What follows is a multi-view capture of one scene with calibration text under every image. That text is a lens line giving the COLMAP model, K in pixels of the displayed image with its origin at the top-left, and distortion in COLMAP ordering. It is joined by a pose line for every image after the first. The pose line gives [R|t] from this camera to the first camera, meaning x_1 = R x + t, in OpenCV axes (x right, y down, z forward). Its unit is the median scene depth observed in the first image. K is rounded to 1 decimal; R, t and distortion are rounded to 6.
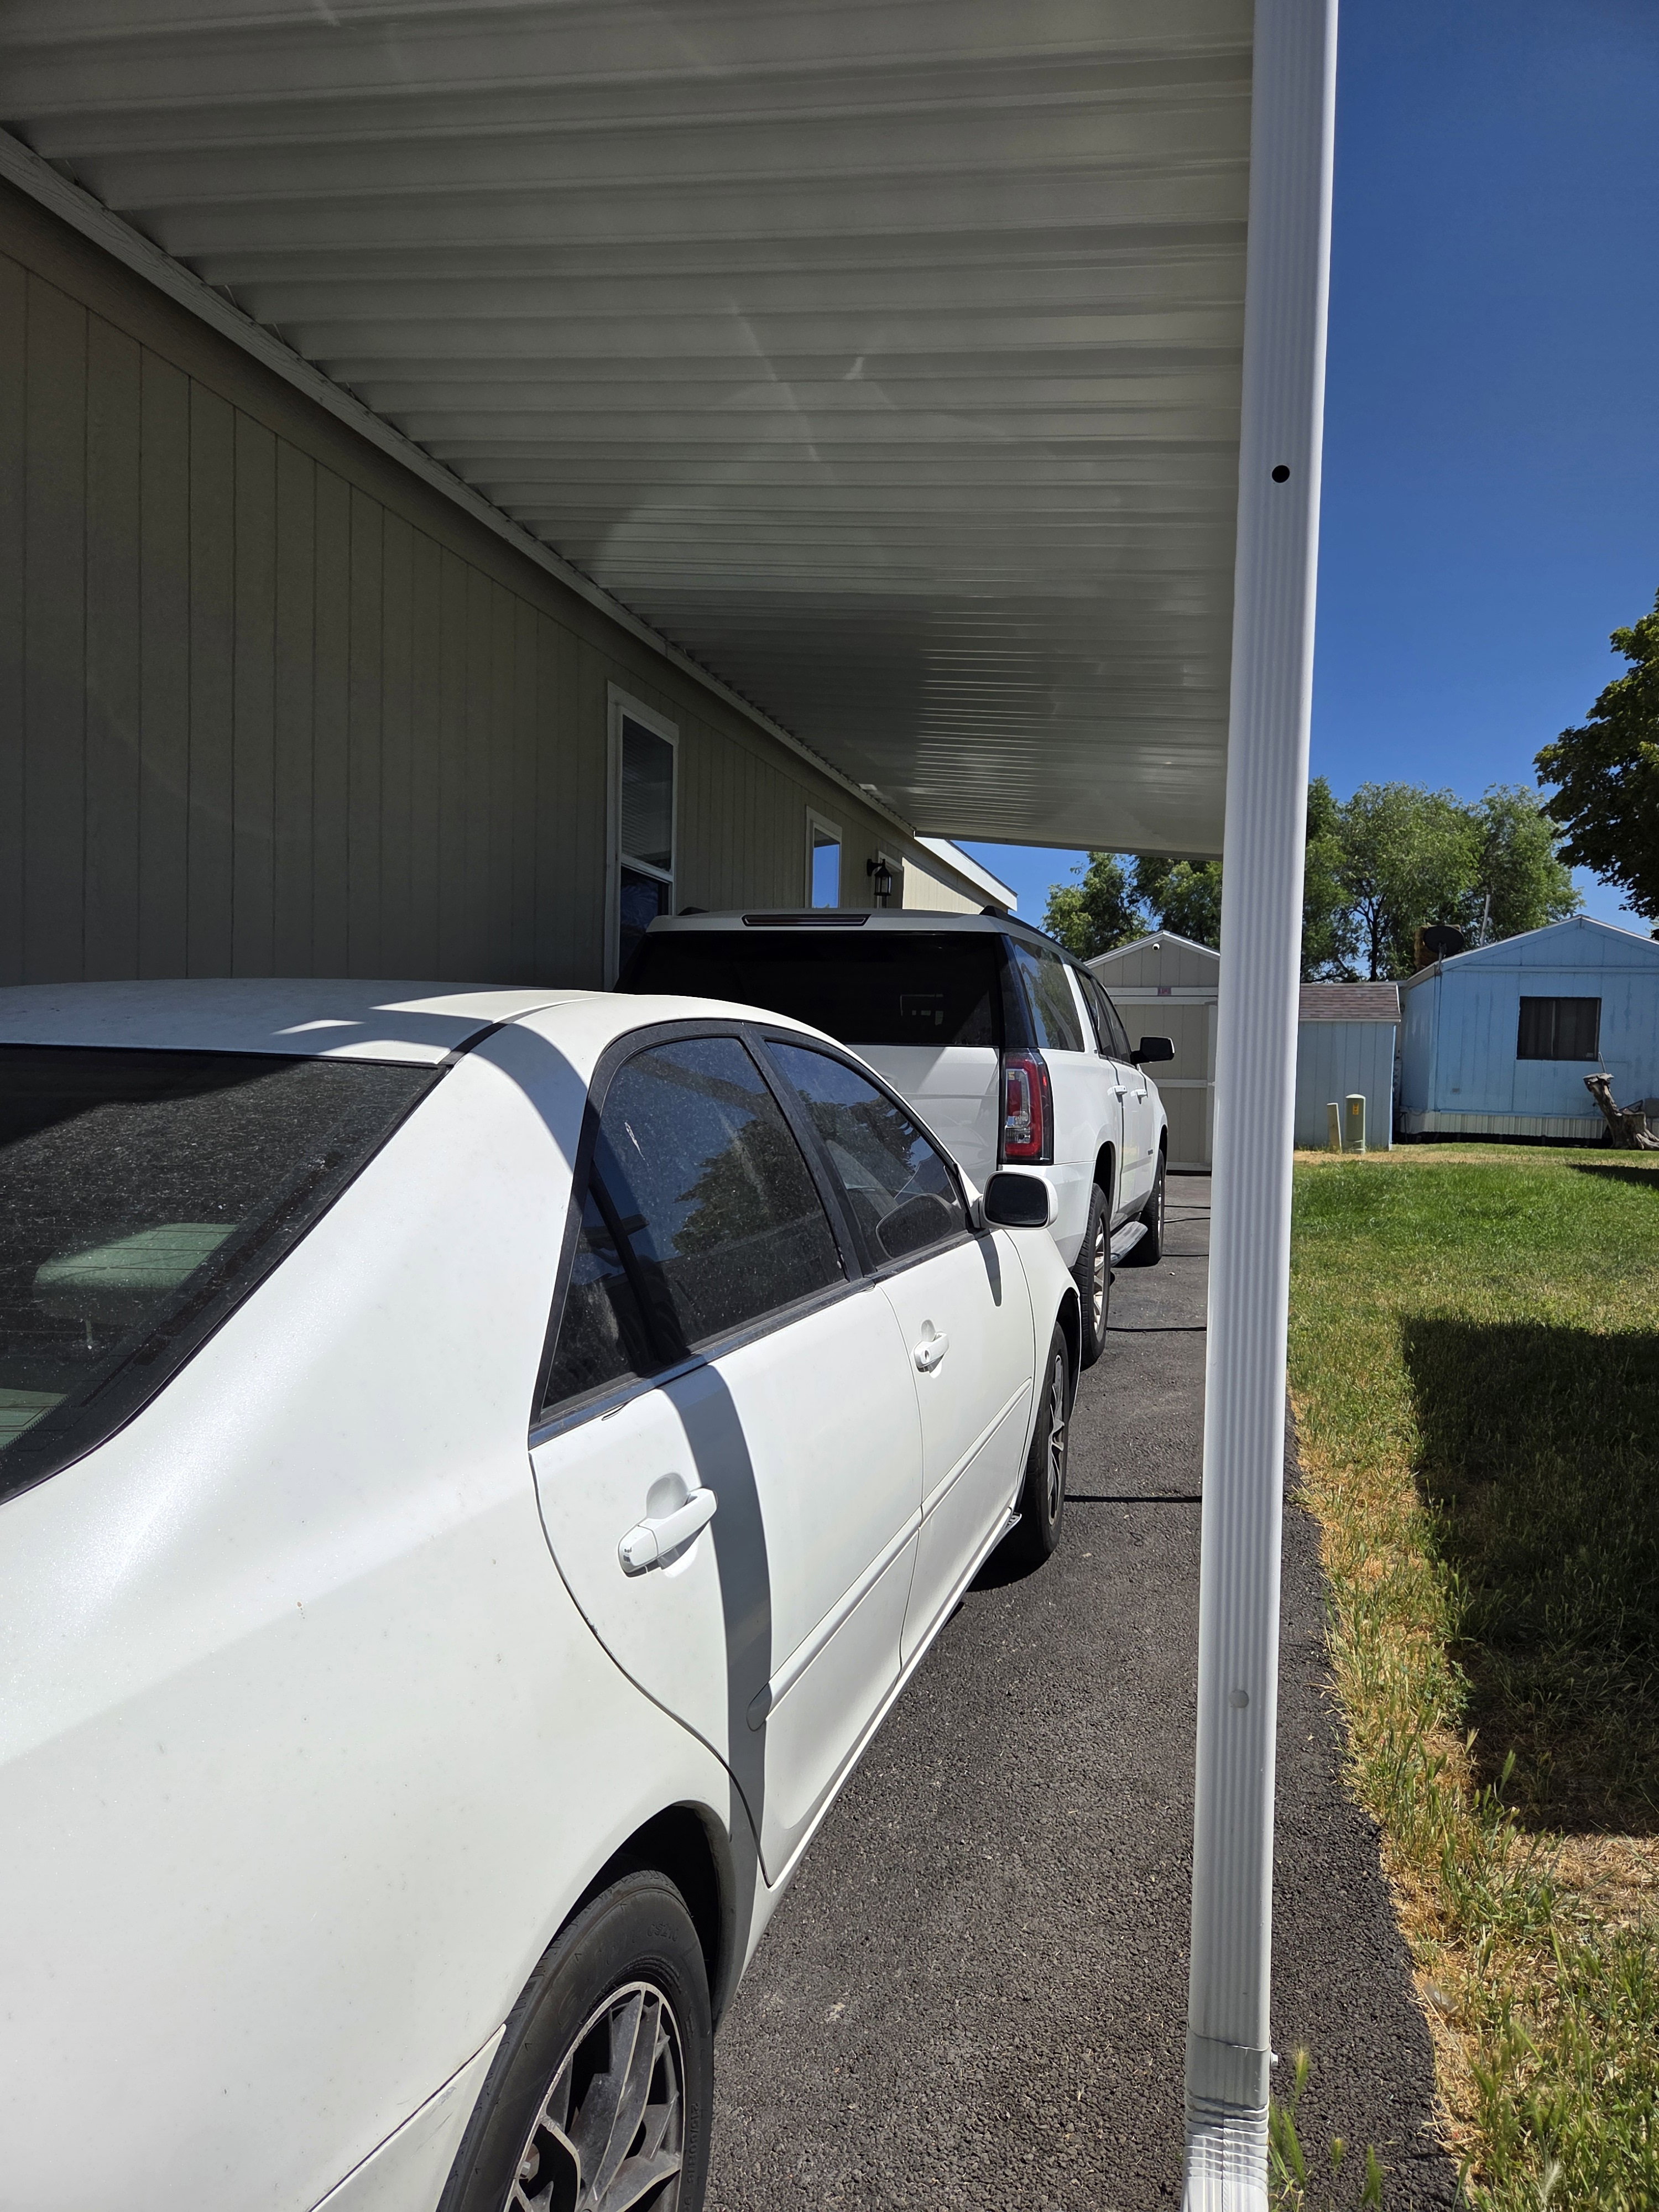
lens RADIAL K [[1456.9, 0, 814.3], [0, 1456.9, 1107.8], [0, 0, 1]] dist [0.026827, -0.004504]
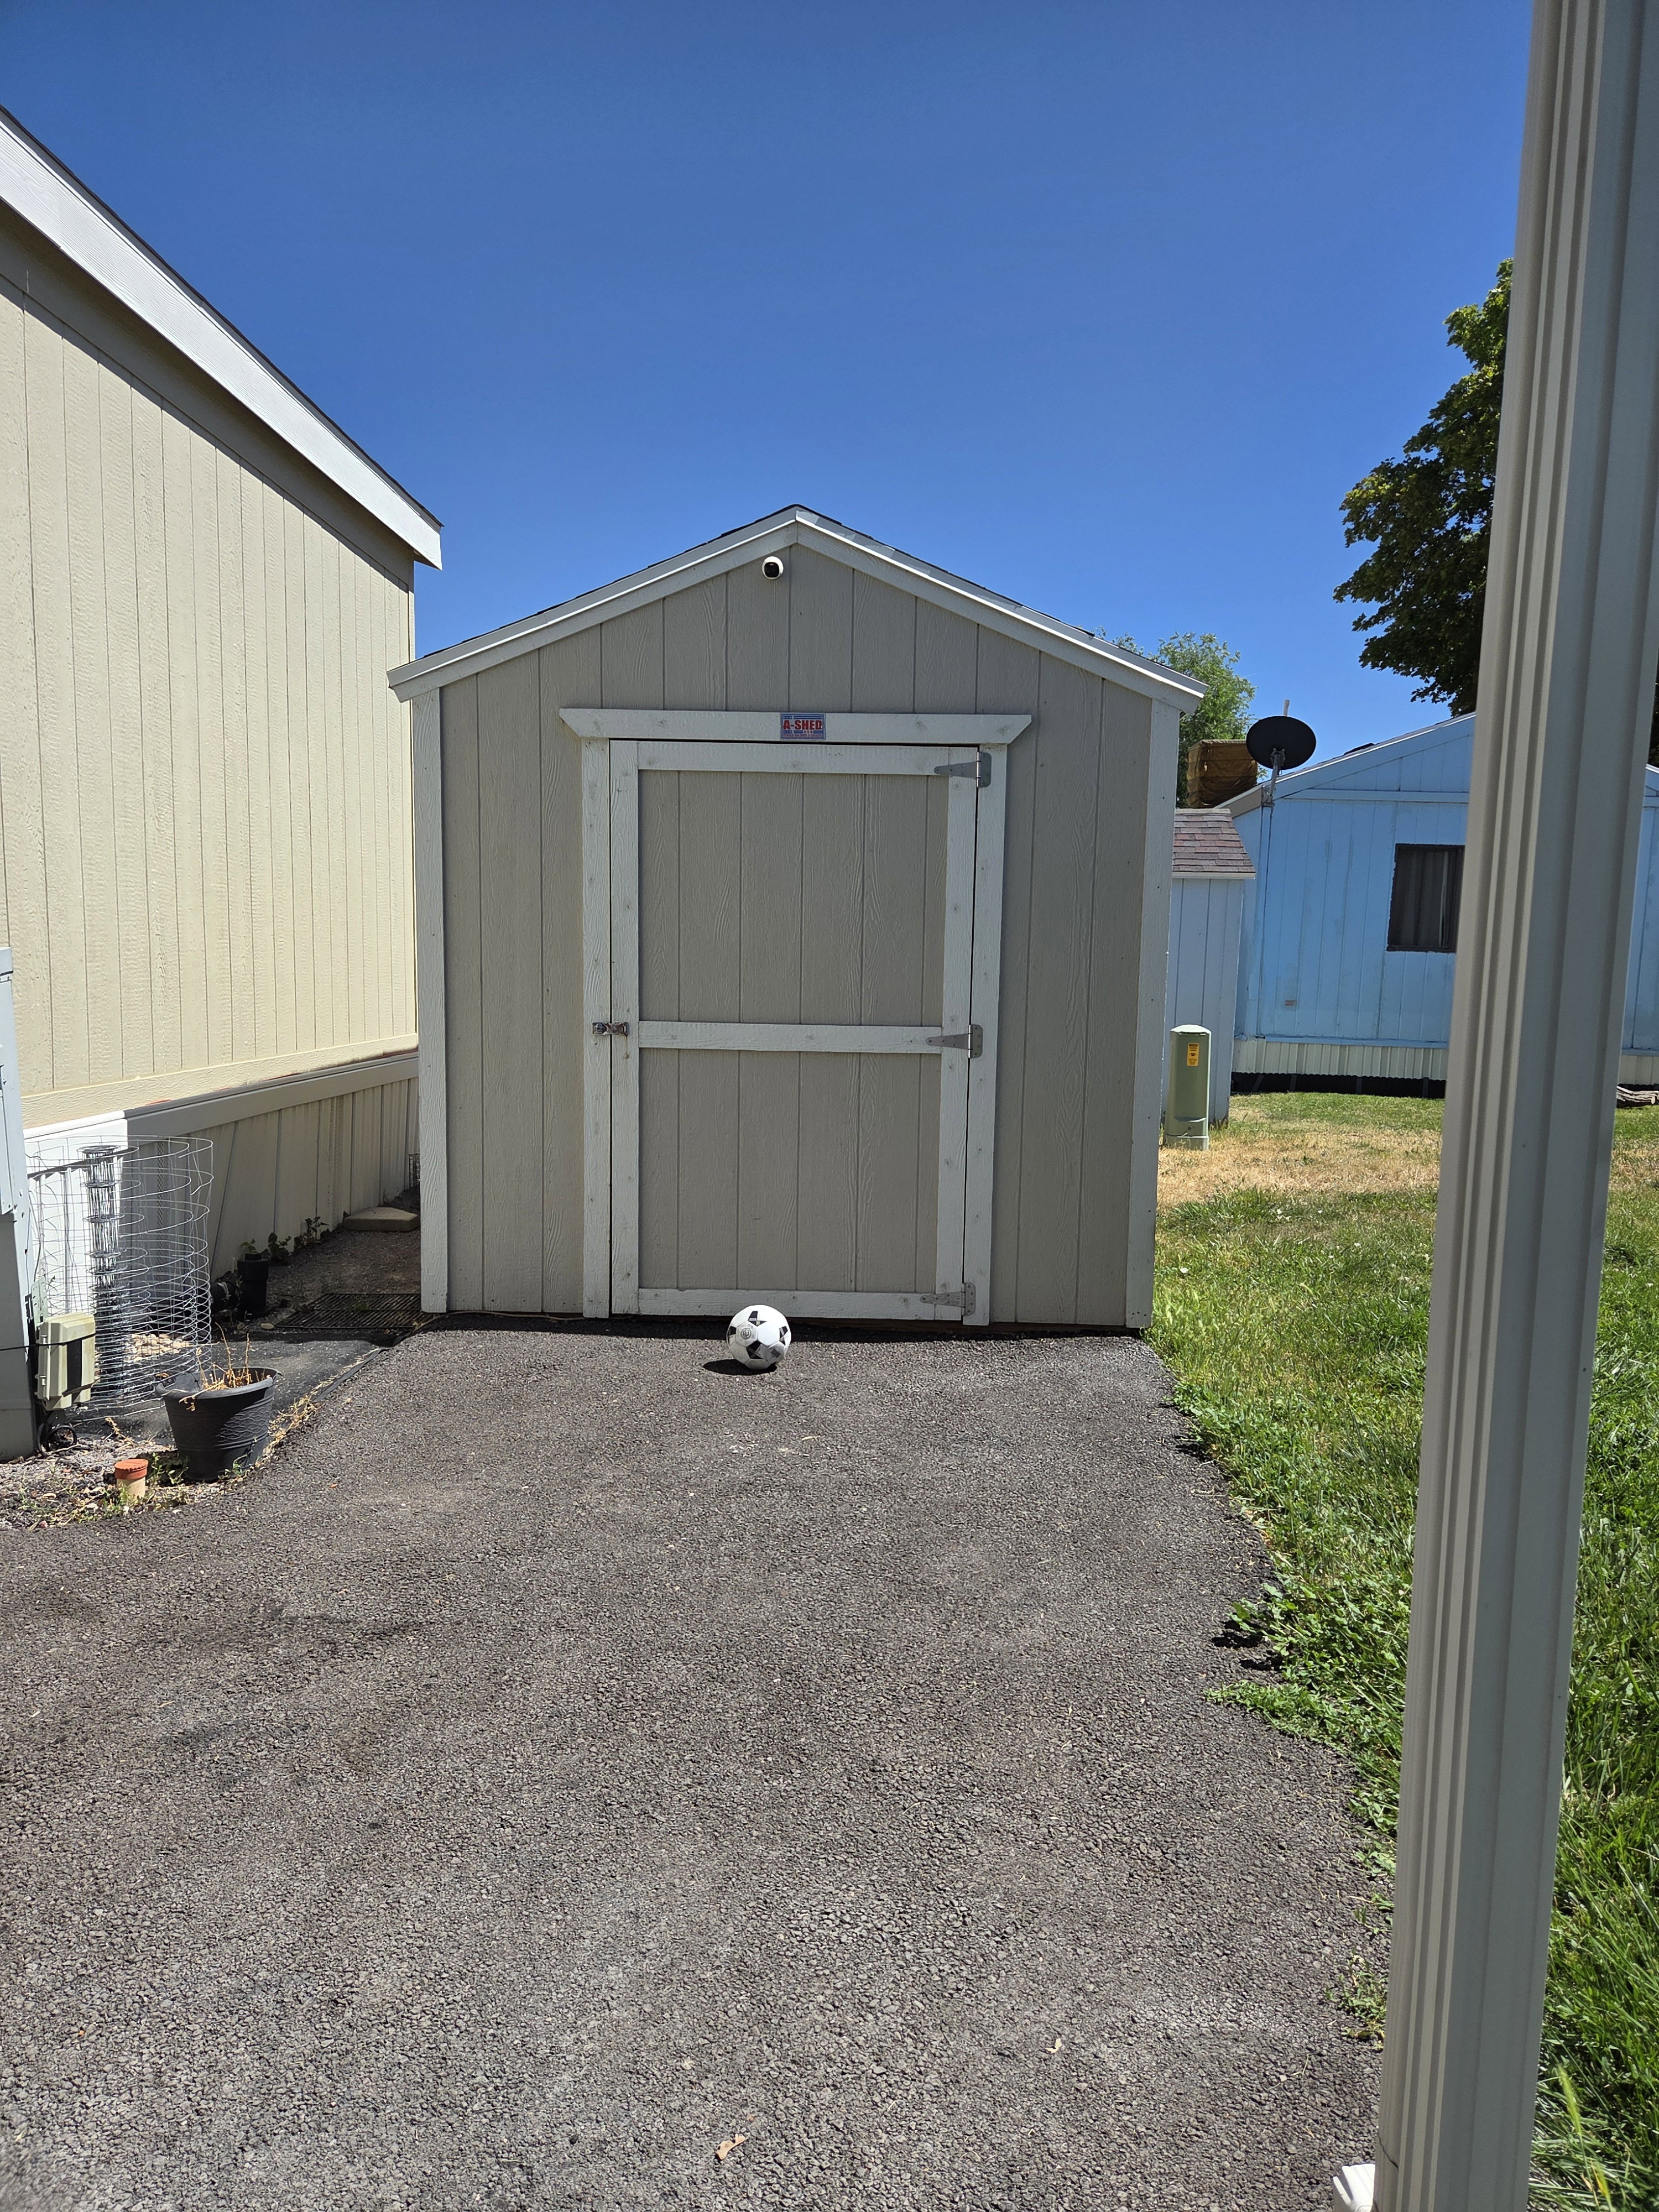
lens RADIAL K [[1456.9, 0, 831.8], [0, 1456.9, 1115.5], [0, 0, 1]] dist [0.026827, -0.004504]
pose [[0.970567, -0.024215, 0.239611, 0.093478], [0.003890, 0.996379, 0.084937, -0.014341], [-0.240800, -0.081505, 0.967146, 0.381936]]
